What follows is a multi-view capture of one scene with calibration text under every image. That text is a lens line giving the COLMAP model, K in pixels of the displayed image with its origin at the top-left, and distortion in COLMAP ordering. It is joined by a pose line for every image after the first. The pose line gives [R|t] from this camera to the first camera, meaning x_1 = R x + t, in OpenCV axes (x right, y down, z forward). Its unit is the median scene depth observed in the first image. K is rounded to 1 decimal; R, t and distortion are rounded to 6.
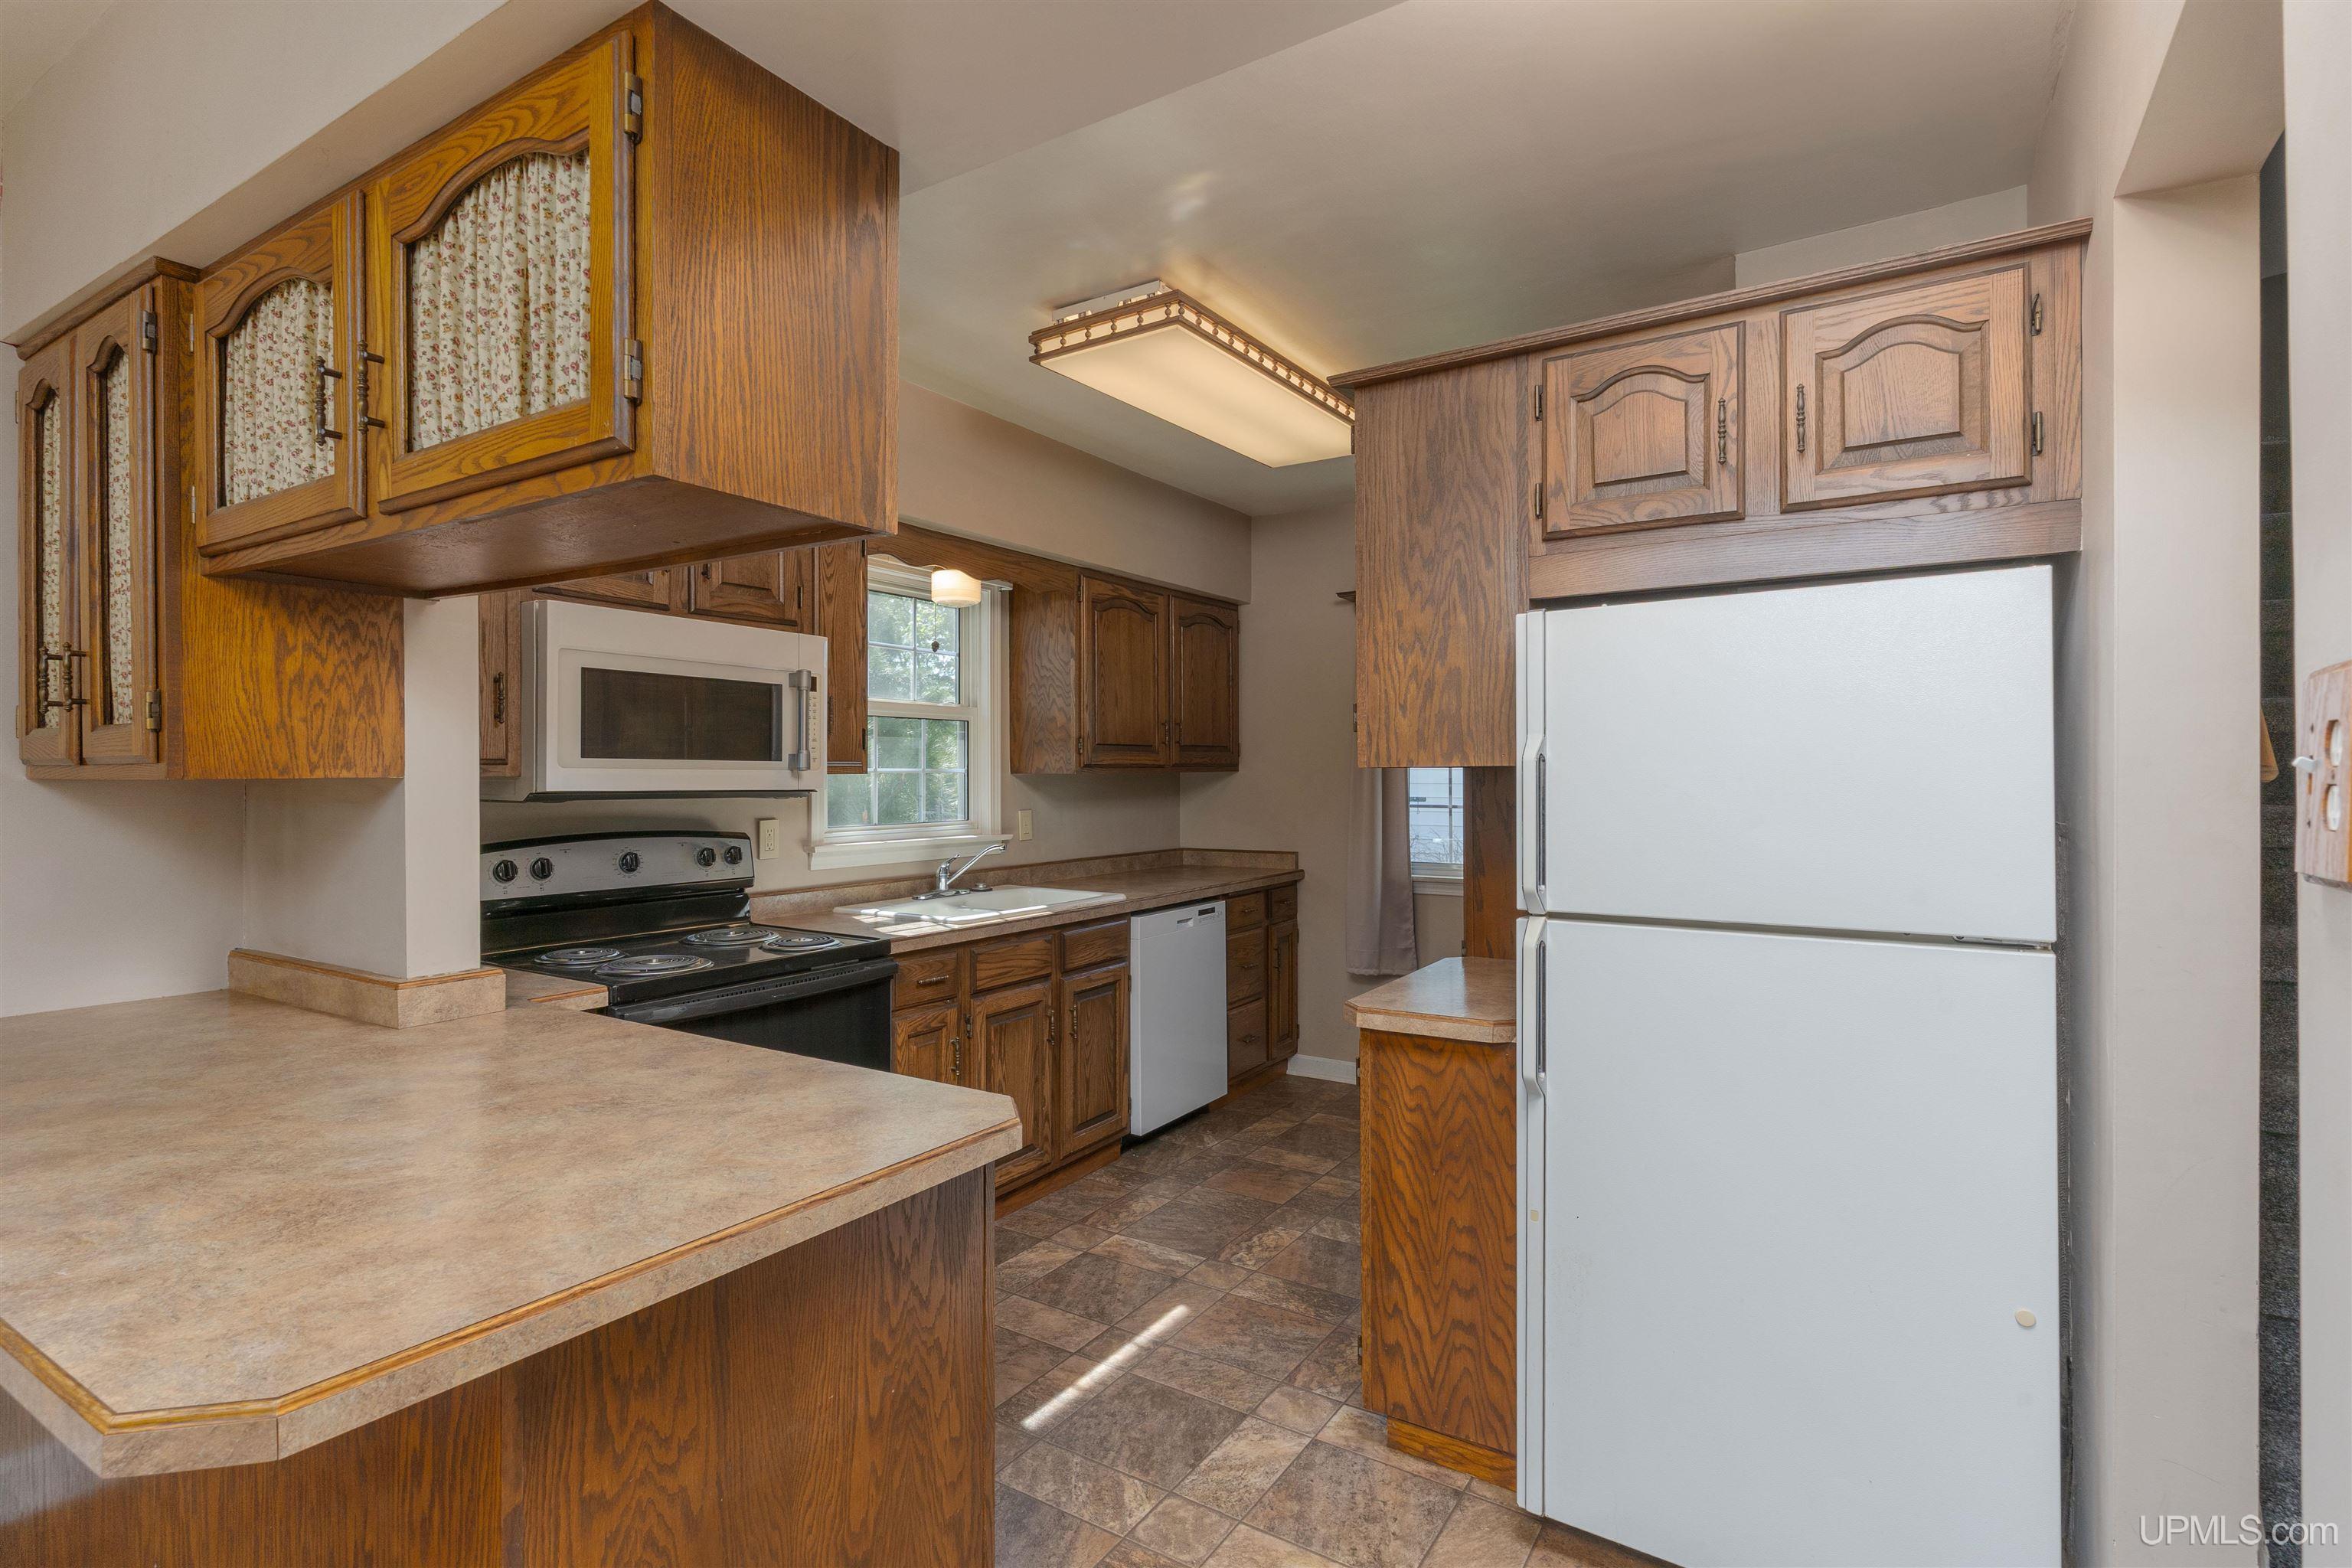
lens RADIAL K [[1139.0, 0, 1177.1], [0, 1139.0, 776.1], [0, 0, 1]] dist [0.001565, 0.000124]
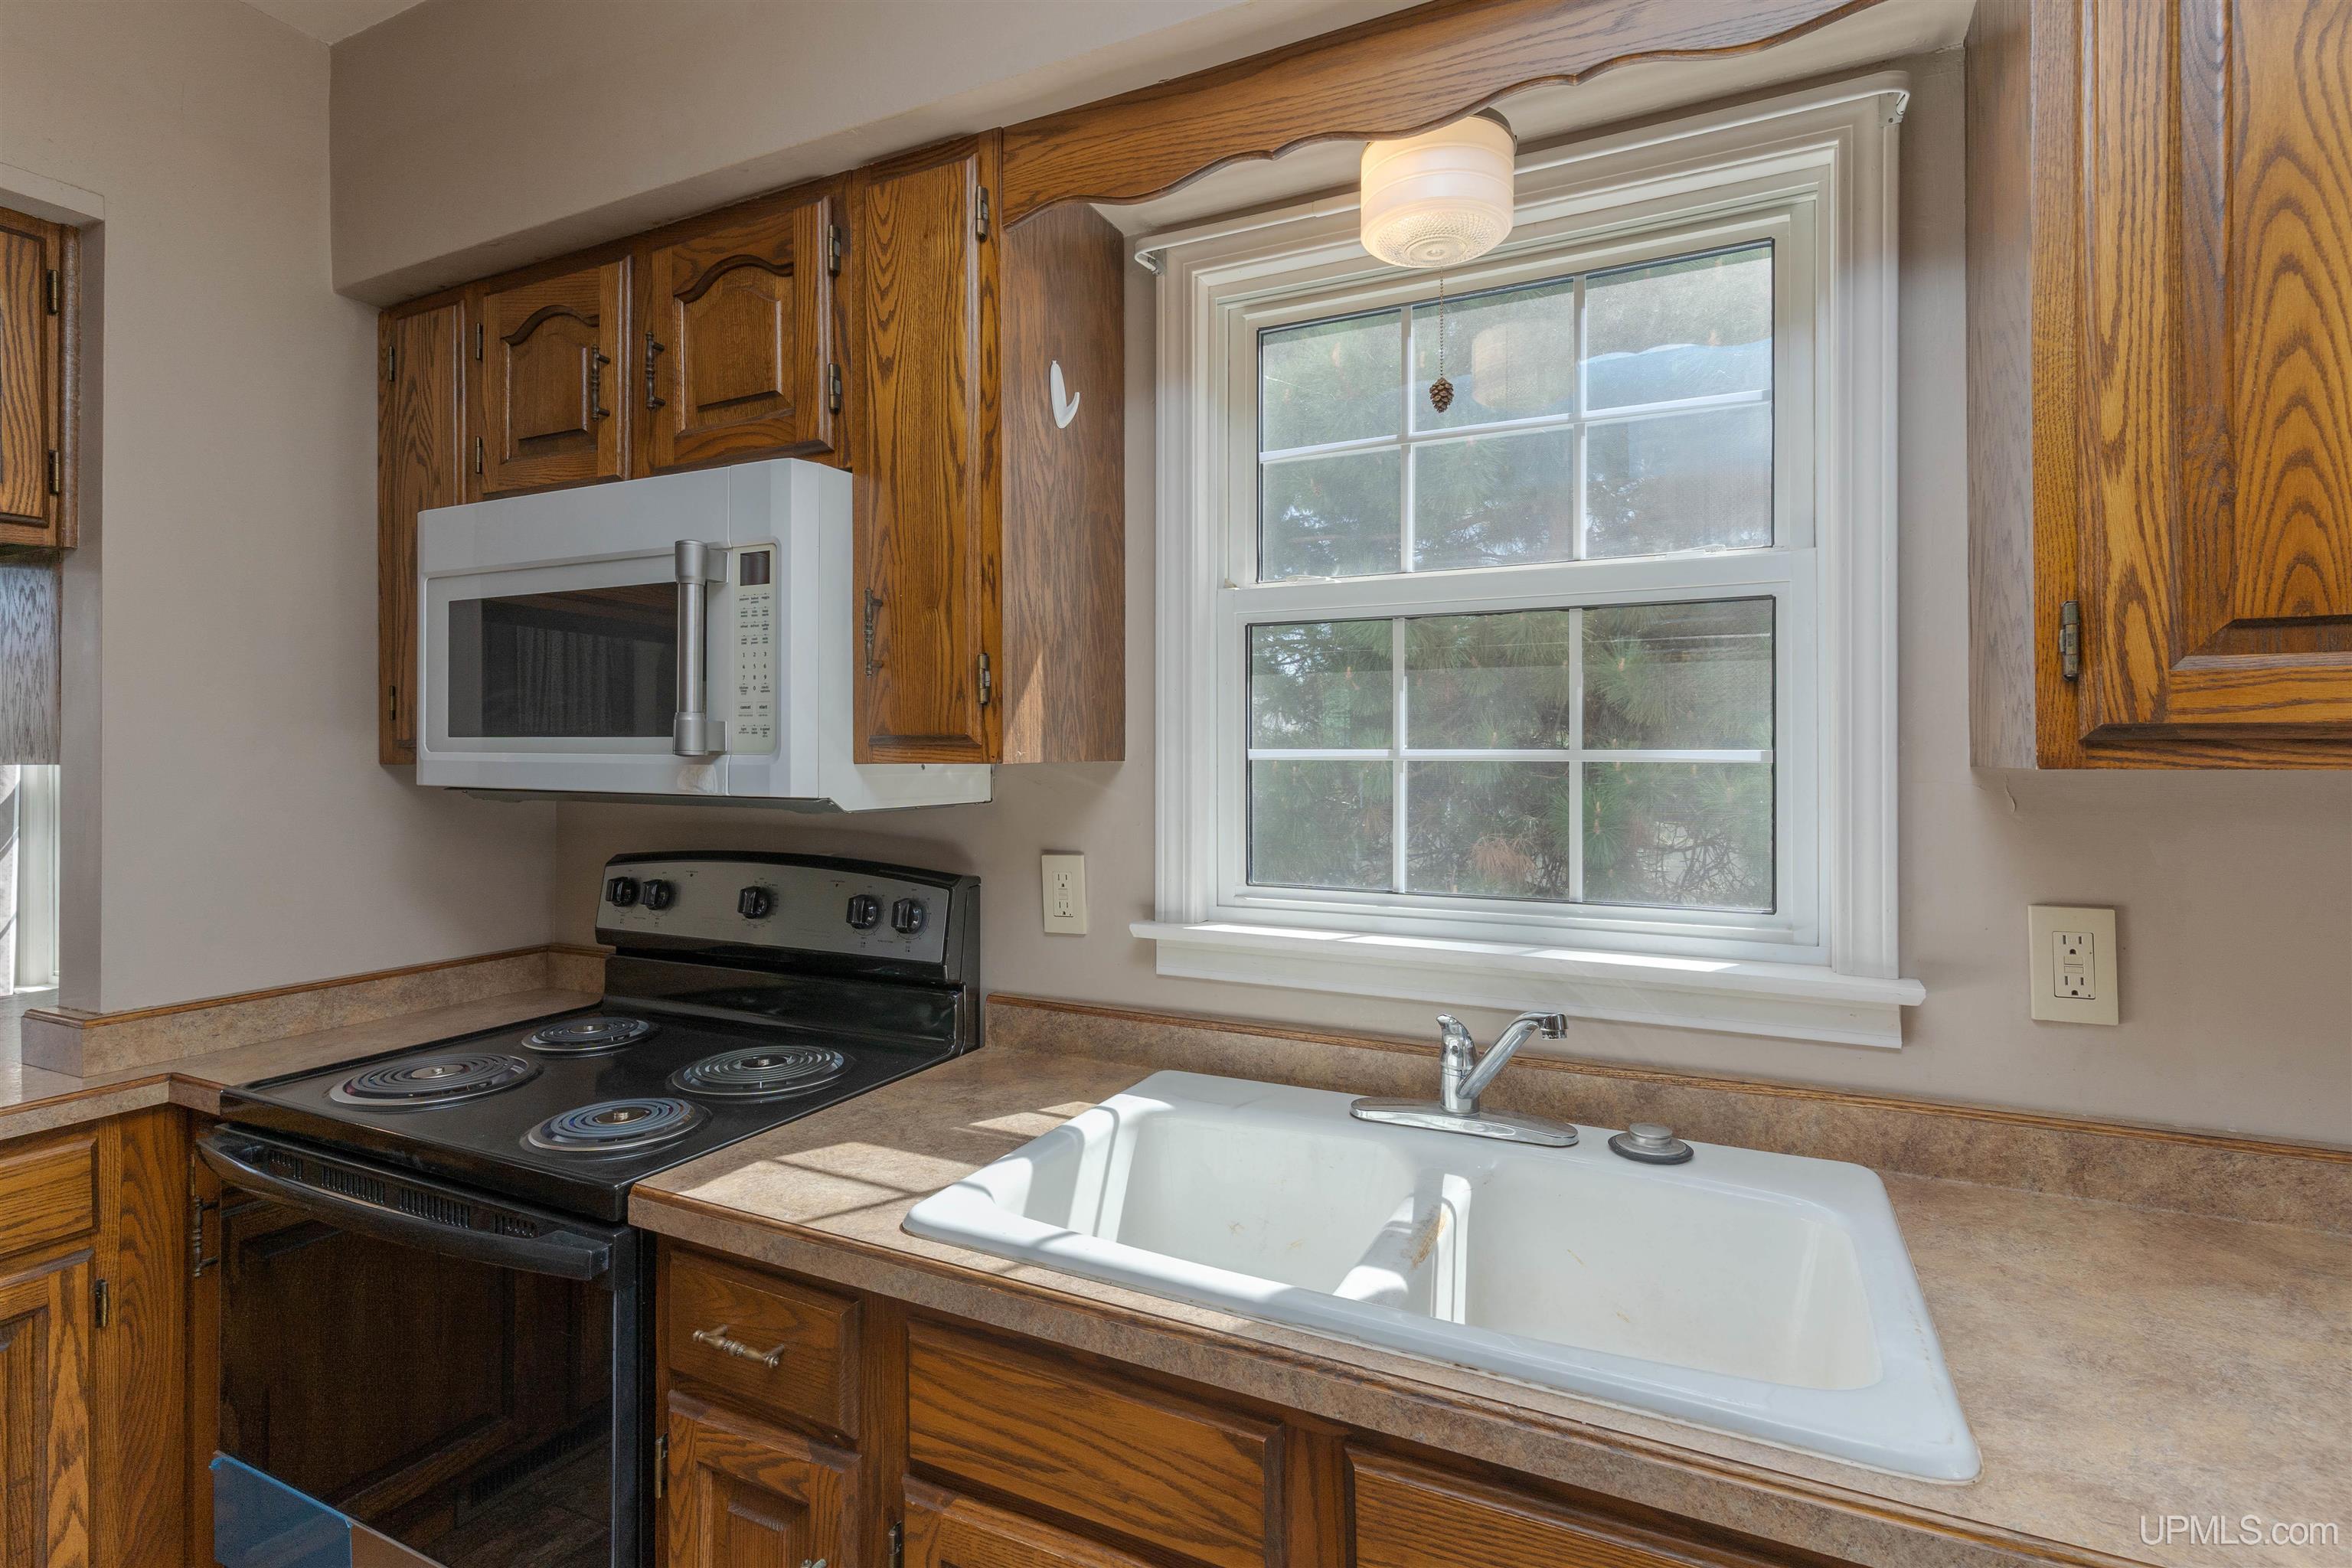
lens RADIAL K [[1139.0, 0, 1156.4], [0, 1139.0, 749.4], [0, 0, 1]] dist [0.001565, 0.000124]
pose [[0.094447, -0.002021, -0.995528, 0.140710], [-0.008545, 0.999959, -0.002841, -0.005310], [0.995493, 0.008775, 0.094426, 0.956658]]
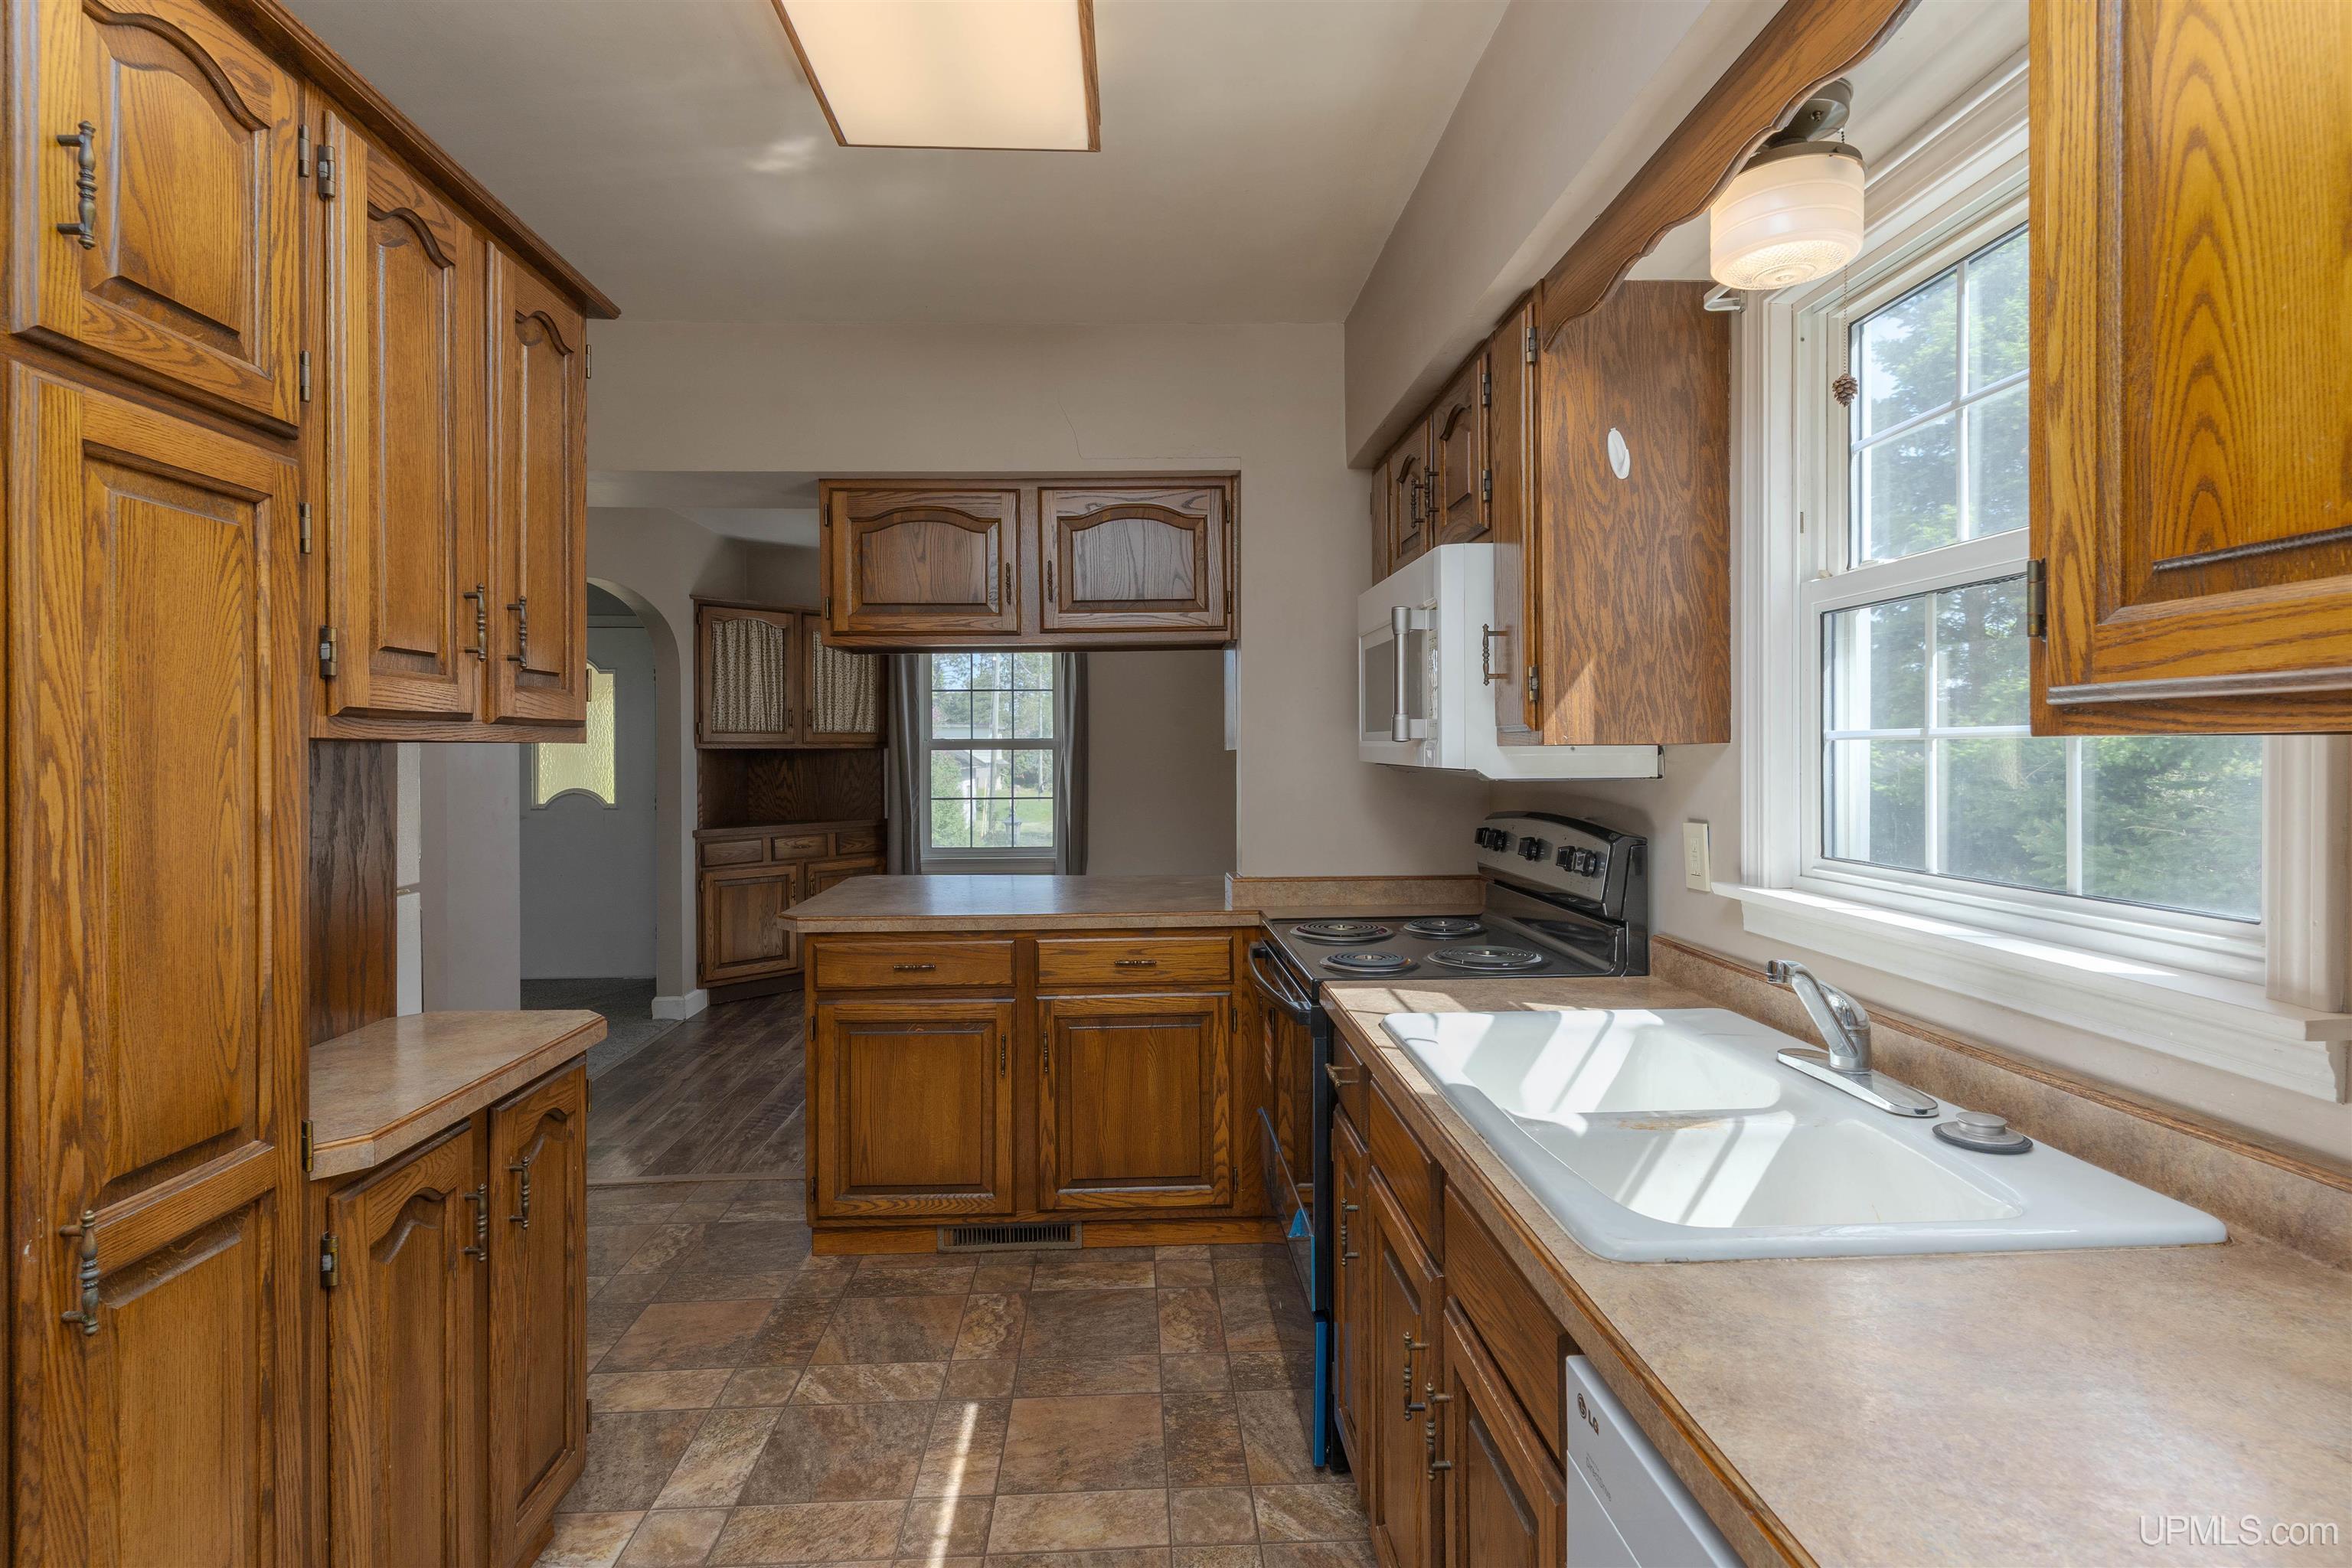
lens RADIAL K [[1139.0, 0, 1174.9], [0, 1139.0, 762.4], [0, 0, 1]] dist [0.001565, 0.000124]
pose [[-0.825165, 0.011589, -0.564772, 0.182099], [0.002077, 0.999845, 0.017482, -0.003004], [0.564887, 0.013253, -0.825062, 1.219166]]
